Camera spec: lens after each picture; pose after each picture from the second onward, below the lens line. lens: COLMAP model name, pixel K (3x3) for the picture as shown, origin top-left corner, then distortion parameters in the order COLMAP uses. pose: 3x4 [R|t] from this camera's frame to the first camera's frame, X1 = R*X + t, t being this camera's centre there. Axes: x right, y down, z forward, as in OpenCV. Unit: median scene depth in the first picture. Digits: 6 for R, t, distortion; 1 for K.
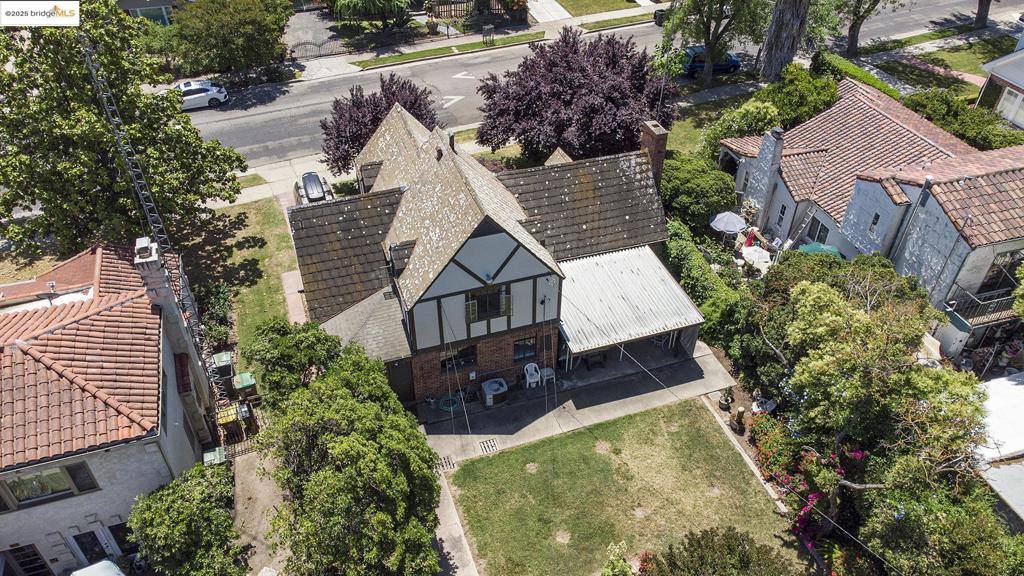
lens RADIAL K [[752.0, 0, 512.0], [0, 752.0, 288.0], [0, 0, 1]] dist [0.061766, 0.000233]
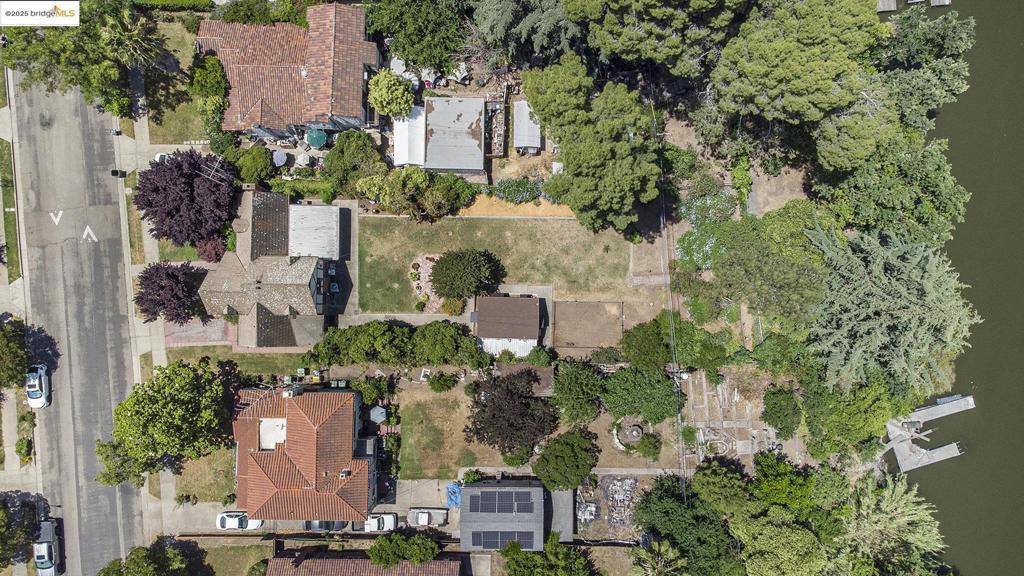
lens RADIAL K [[752.0, 0, 512.0], [0, 752.0, 288.0], [0, 0, 1]] dist [0.061766, 0.000233]
pose [[0.333168, -0.942763, 0.014021, 0.153034], [0.607149, 0.225894, 0.761802, -1.587799], [-0.721366, -0.245295, 0.647658, -1.273748]]
